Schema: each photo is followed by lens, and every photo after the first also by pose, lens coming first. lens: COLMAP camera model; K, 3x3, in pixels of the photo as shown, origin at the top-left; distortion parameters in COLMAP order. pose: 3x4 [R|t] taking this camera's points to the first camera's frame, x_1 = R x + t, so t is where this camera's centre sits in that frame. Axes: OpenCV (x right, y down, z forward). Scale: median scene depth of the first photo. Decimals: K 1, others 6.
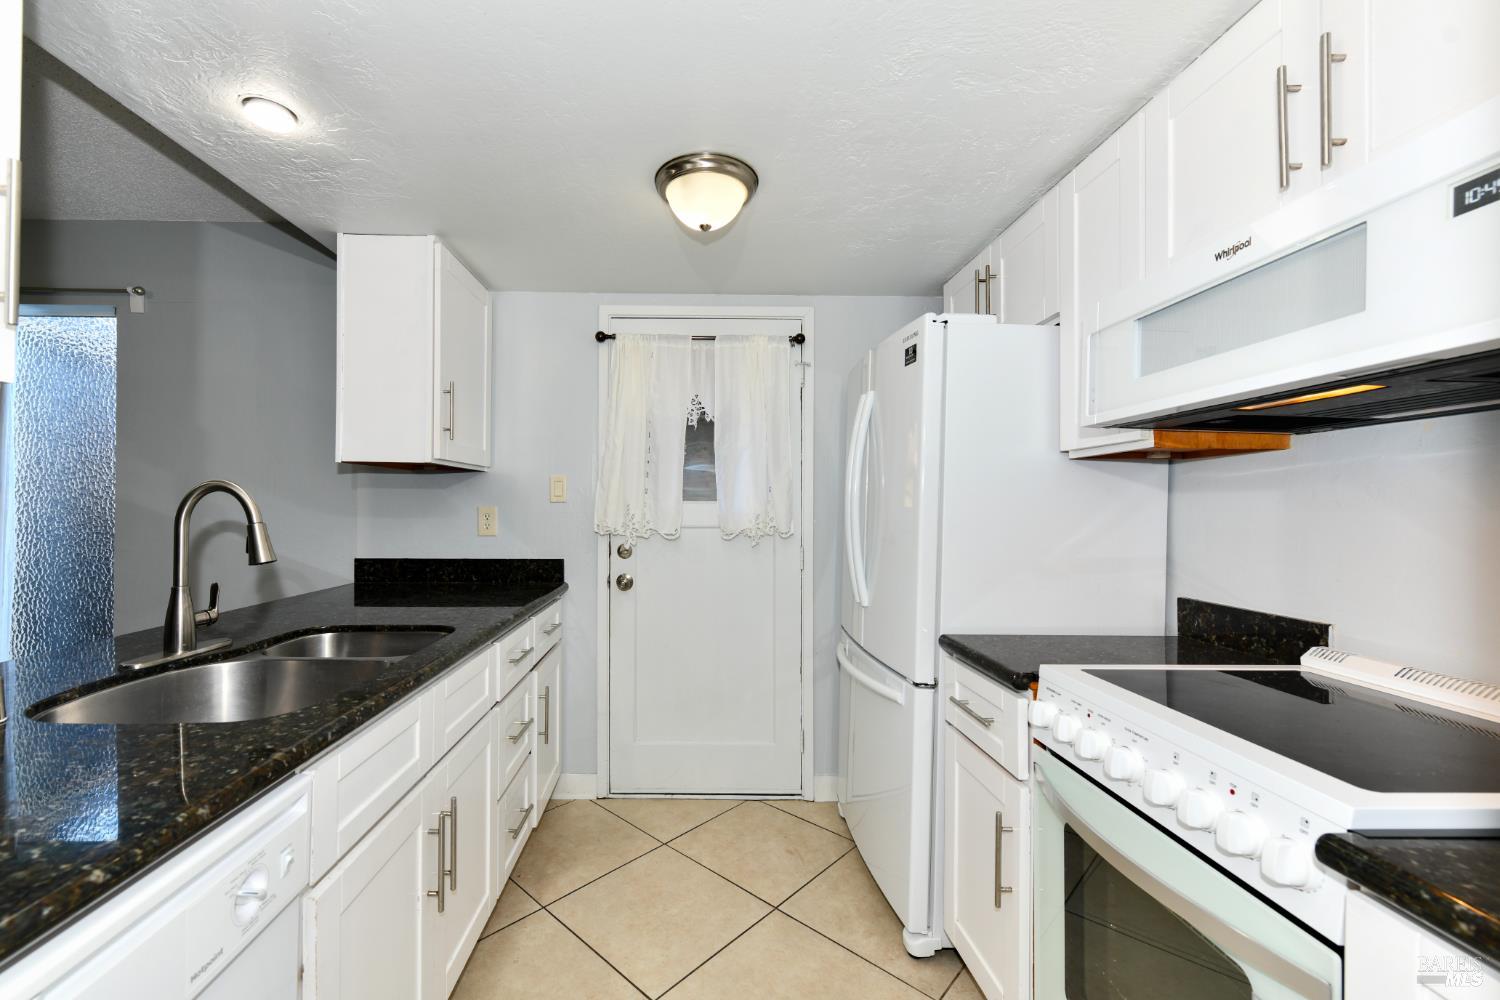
lens RADIAL K [[600.5, 0, 756.1], [0, 600.5, 498.3], [0, 0, 1]] dist [-0.001248, -0.000184]
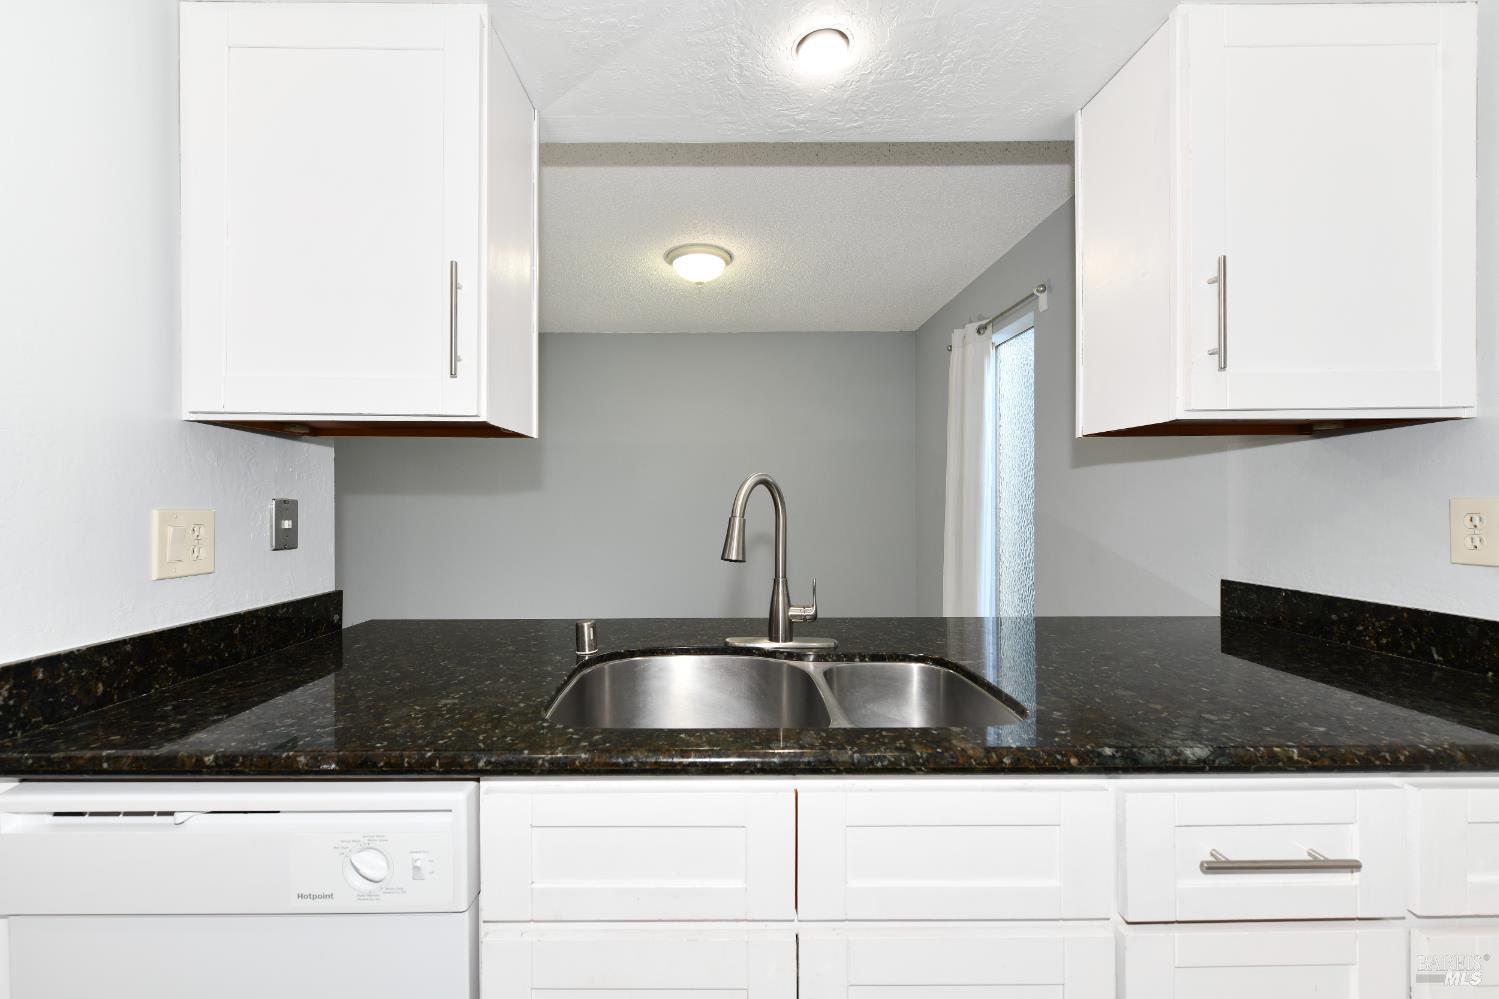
lens RADIAL K [[616.2, 0, 770.2], [0, 616.2, 500.7], [0, 0, 1]] dist [0.002010, -0.000113]
pose [[-0.106571, -0.005549, -0.994290, 0.060124], [0.016488, 0.999837, -0.007348, 0.013507], [0.994168, -0.017177, -0.106463, 0.680901]]
